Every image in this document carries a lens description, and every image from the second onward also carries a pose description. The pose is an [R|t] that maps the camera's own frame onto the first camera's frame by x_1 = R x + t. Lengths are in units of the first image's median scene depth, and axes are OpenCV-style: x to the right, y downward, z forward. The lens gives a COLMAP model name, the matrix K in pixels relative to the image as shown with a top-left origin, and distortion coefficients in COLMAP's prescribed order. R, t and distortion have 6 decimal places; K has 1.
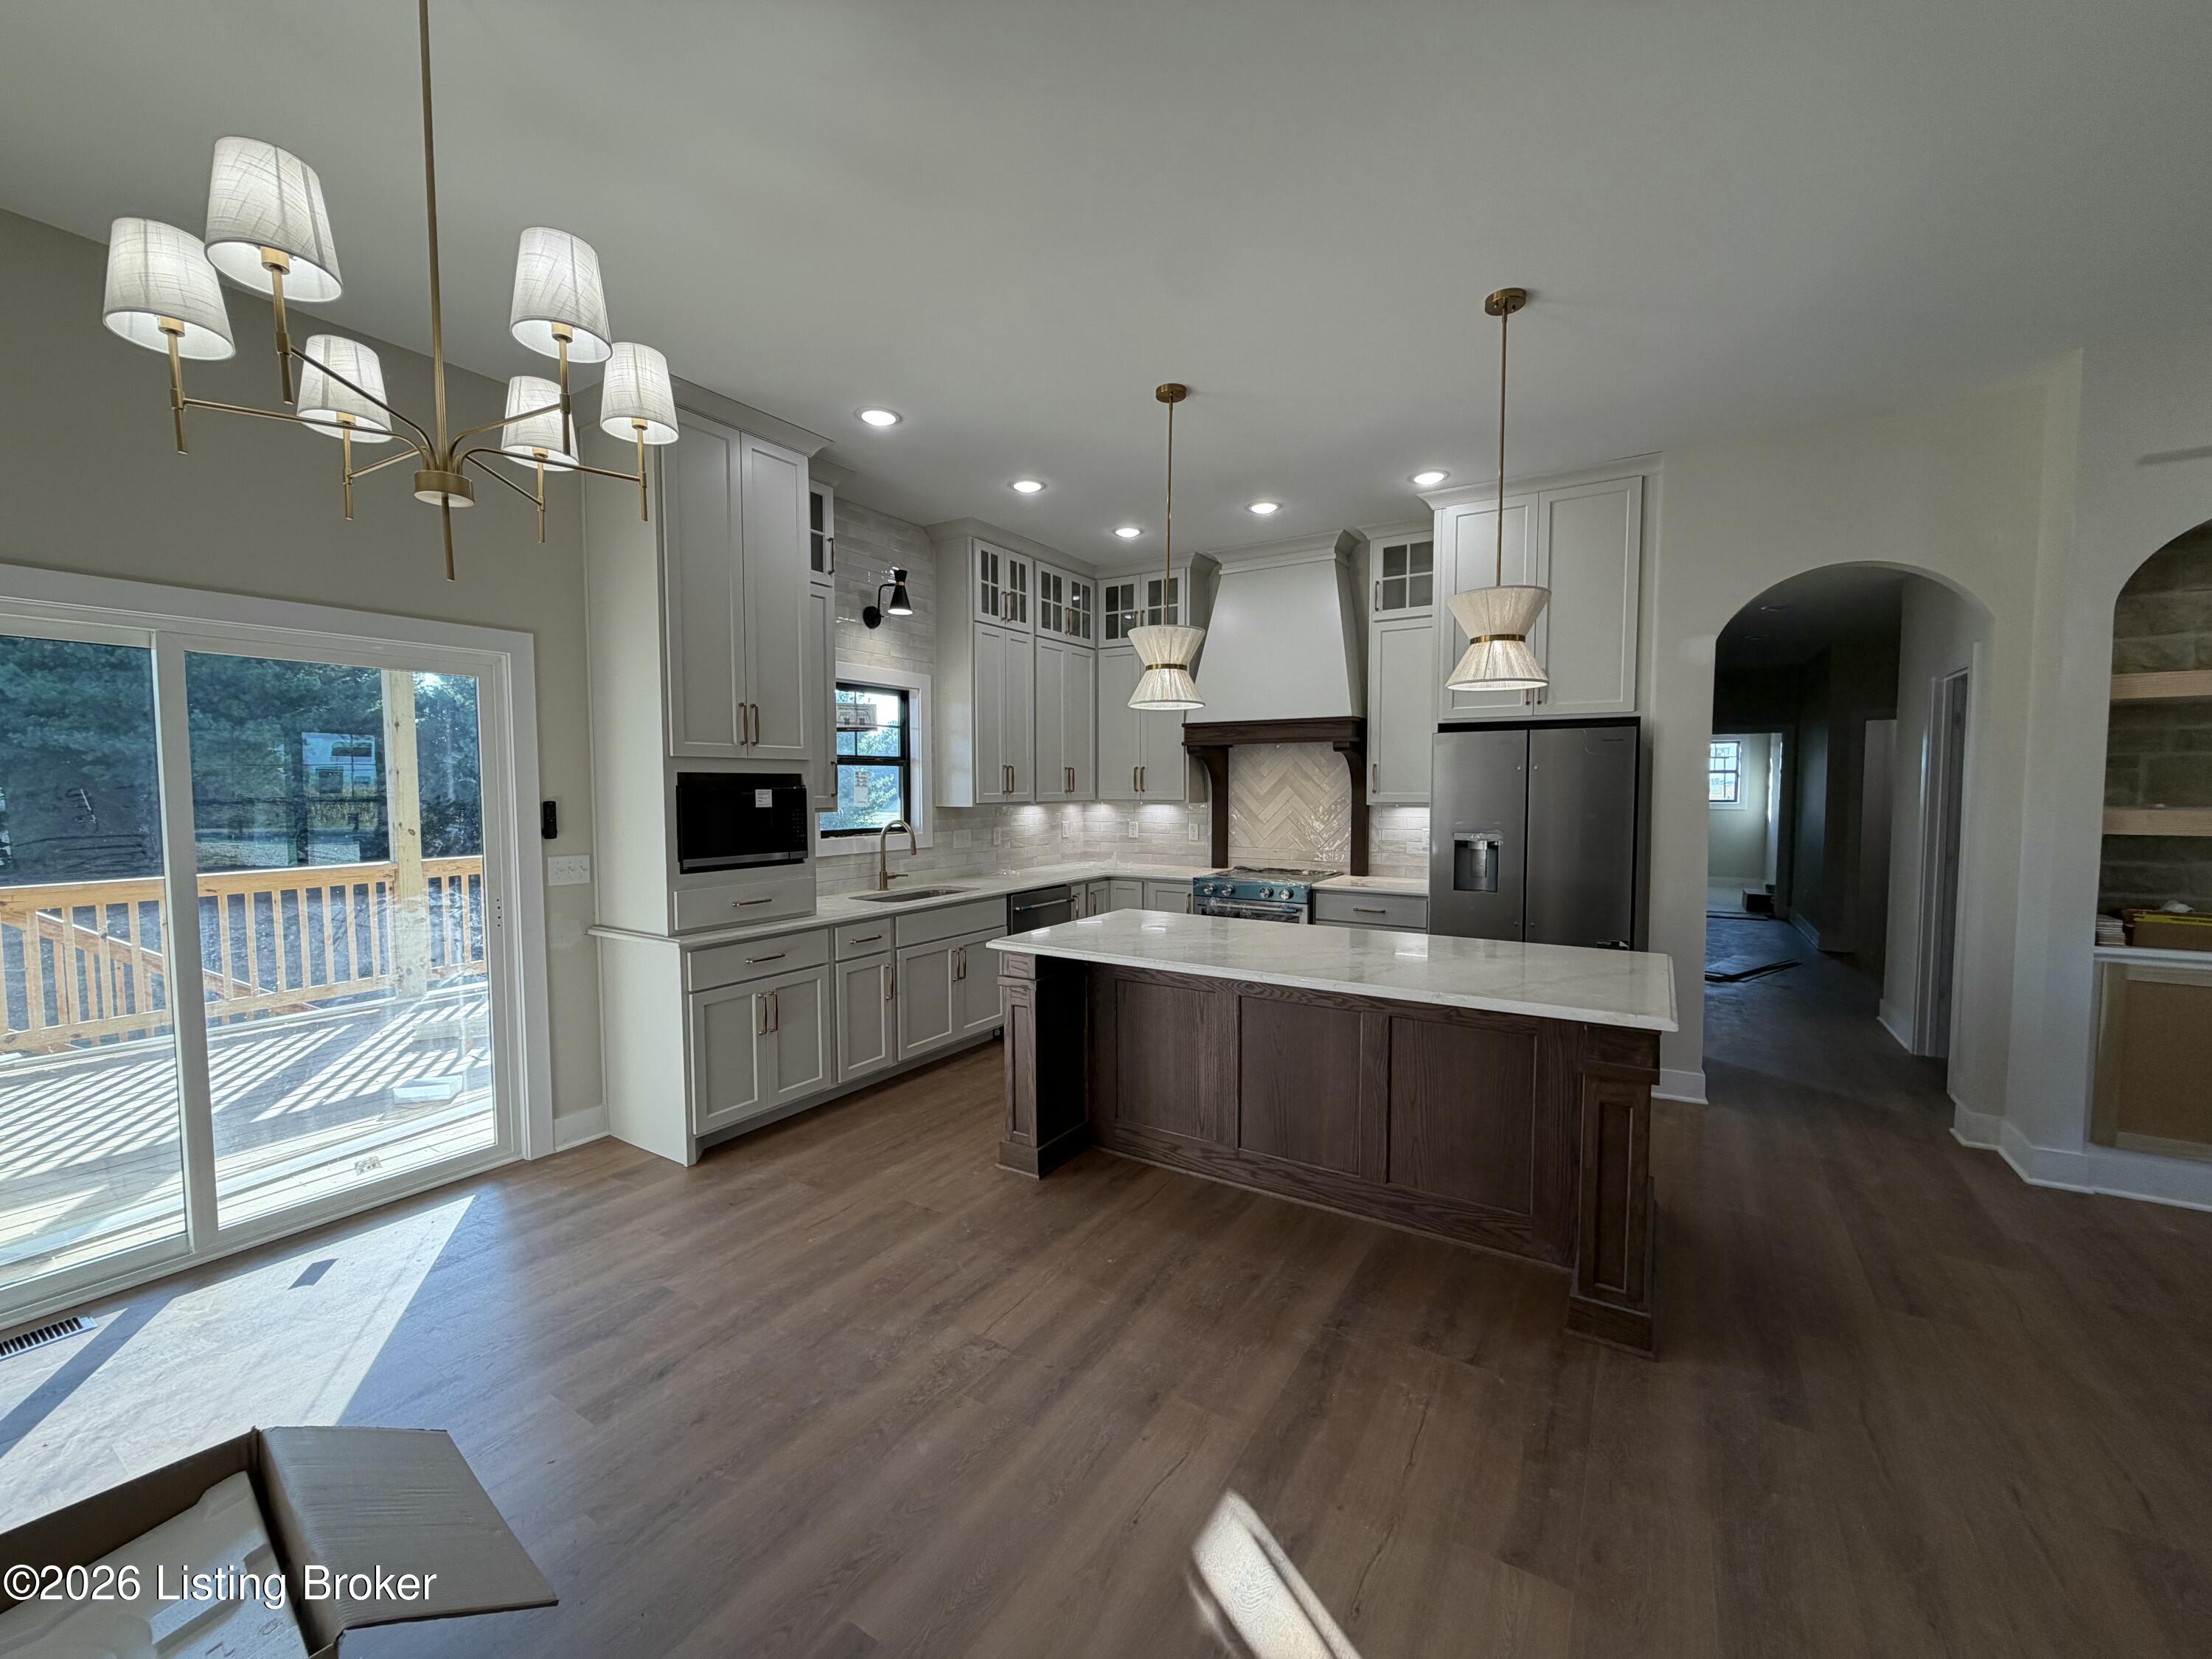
lens RADIAL K [[885.2, 0, 1100.0], [0, 885.2, 822.1], [0, 0, 1]] dist [0.001415, 0.000112]
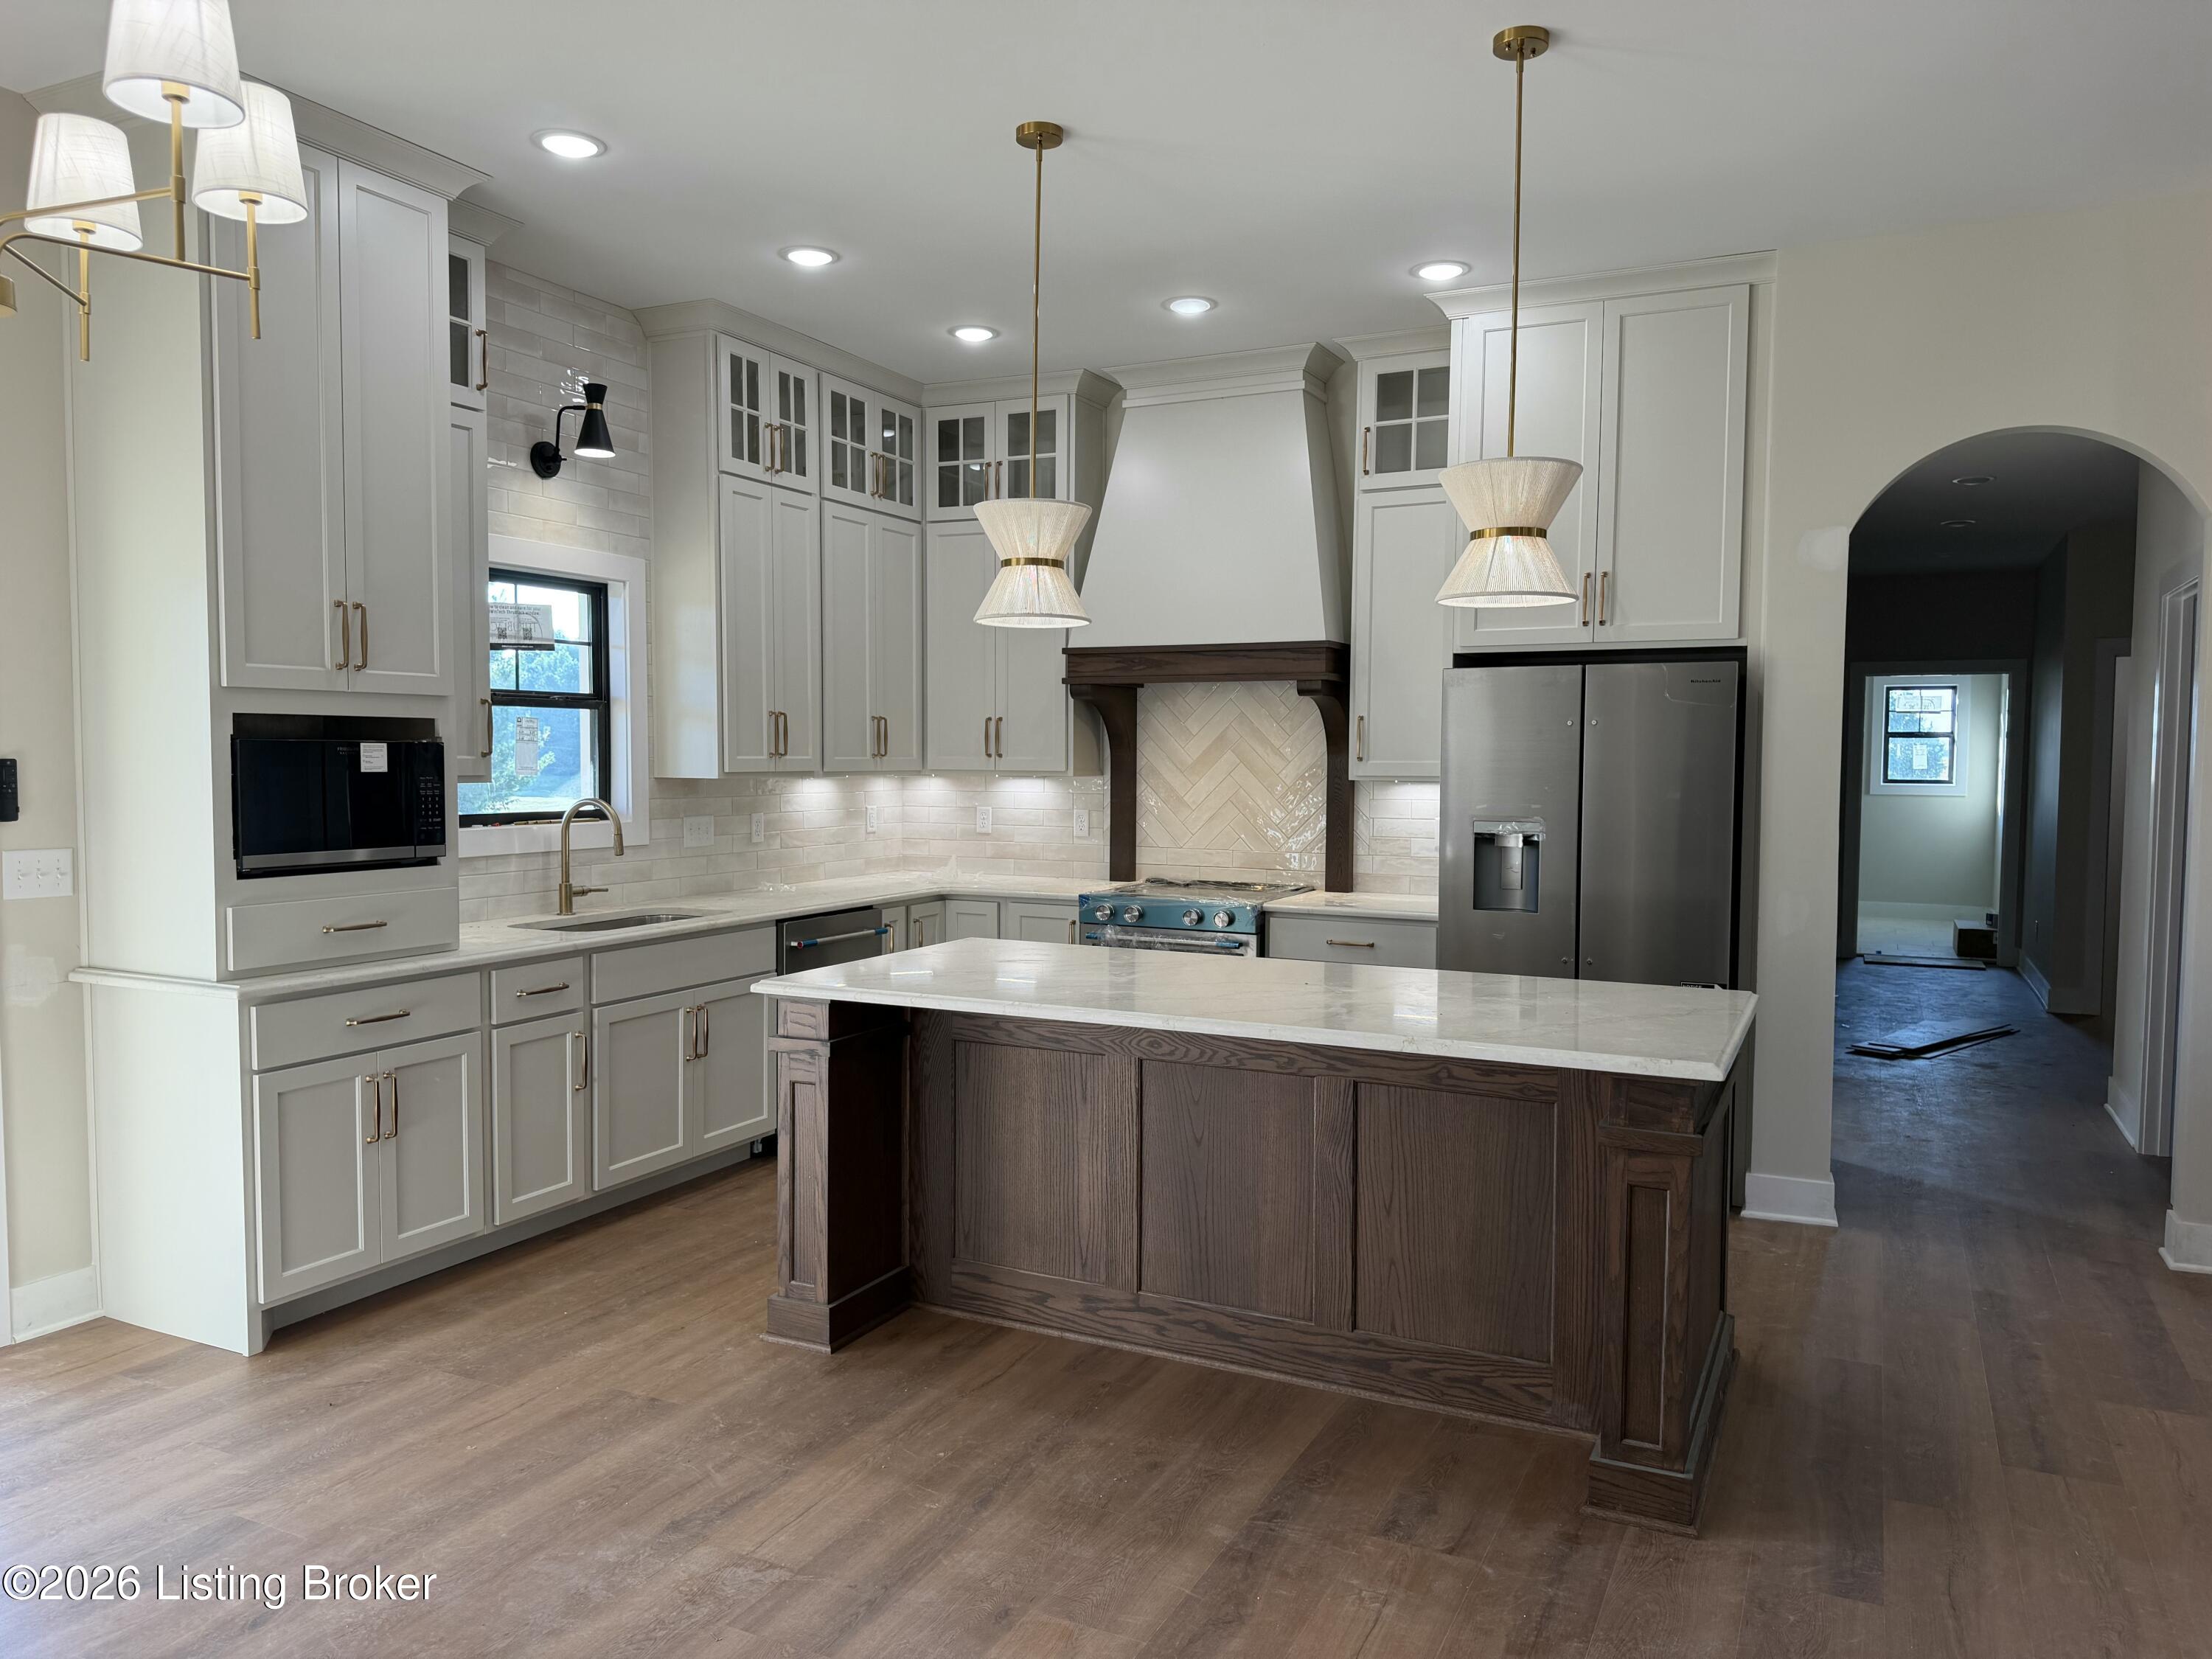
lens RADIAL K [[1554.5, 0, 1106.0], [0, 1554.5, 829.5], [0, 0, 1]] dist [0.117136, -0.154205]
pose [[0.993416, 0.002711, 0.114531, -0.002212], [-0.003594, 0.999965, 0.007504, 0.012226], [-0.114507, -0.007867, 0.993391, -0.137365]]
